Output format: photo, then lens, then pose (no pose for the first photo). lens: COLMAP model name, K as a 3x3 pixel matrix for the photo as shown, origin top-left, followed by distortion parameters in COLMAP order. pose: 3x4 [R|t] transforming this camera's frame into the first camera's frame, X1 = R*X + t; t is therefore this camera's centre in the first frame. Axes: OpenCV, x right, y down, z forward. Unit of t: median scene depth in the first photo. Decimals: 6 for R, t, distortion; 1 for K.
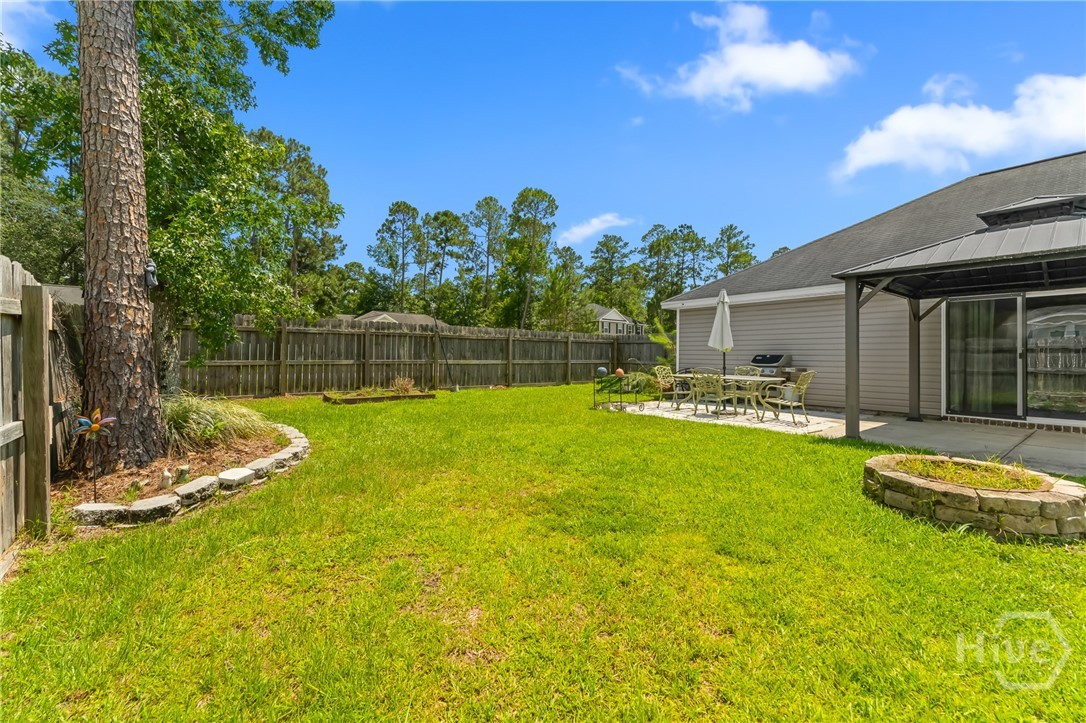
lens RADIAL K [[432.0, 0, 541.9], [0, 432.0, 353.0], [0, 0, 1]] dist [0.000105, -0.000105]
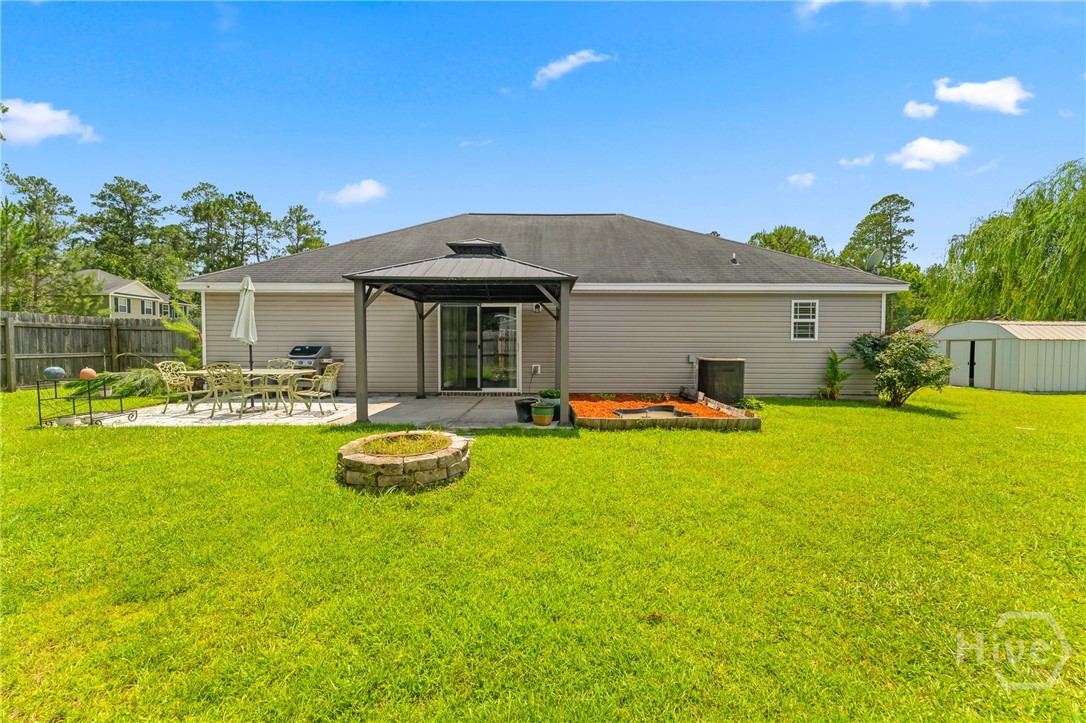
lens RADIAL K [[432.0, 0, 534.6], [0, 432.0, 351.0], [0, 0, 1]] dist [0.000105, -0.000105]
pose [[0.620997, -0.015879, 0.783652, 0.068321], [-0.004189, 0.999713, 0.023577, -0.010309], [-0.783802, -0.017924, 0.620752, -0.031795]]
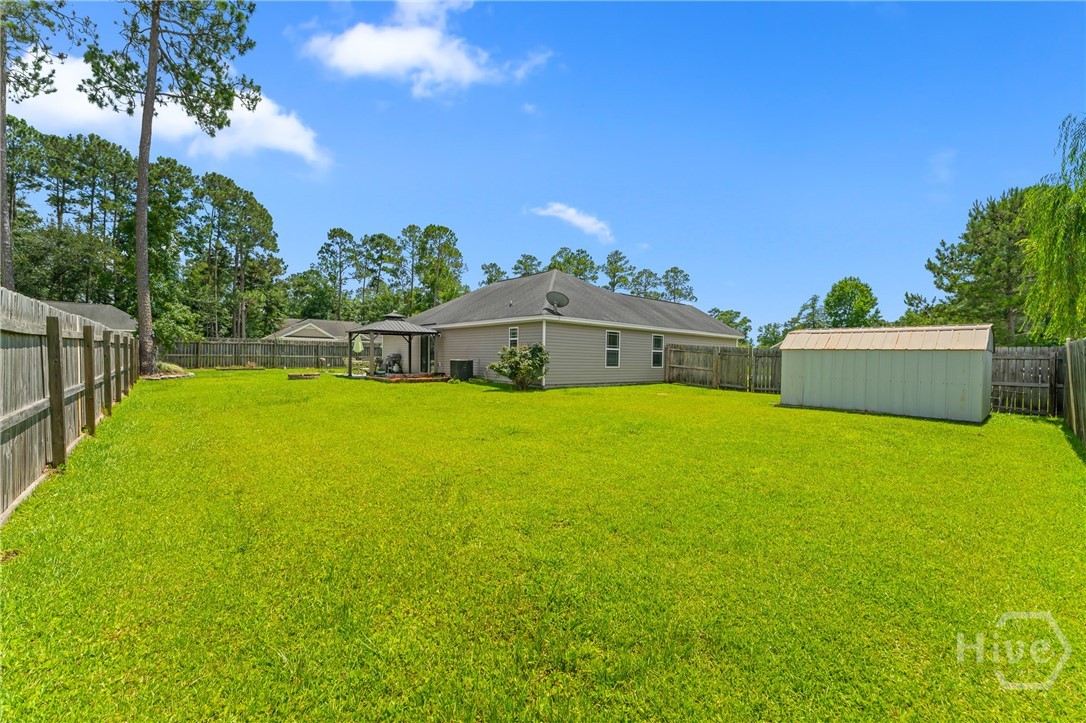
lens RADIAL K [[432.0, 0, 549.2], [0, 432.0, 362.5], [0, 0, 1]] dist [0.000105, -0.000105]
pose [[0.998432, 0.007195, 0.055523, 1.395202], [-0.008276, 0.999780, 0.019260, -0.000939], [-0.055372, -0.019689, 0.998272, -1.748858]]
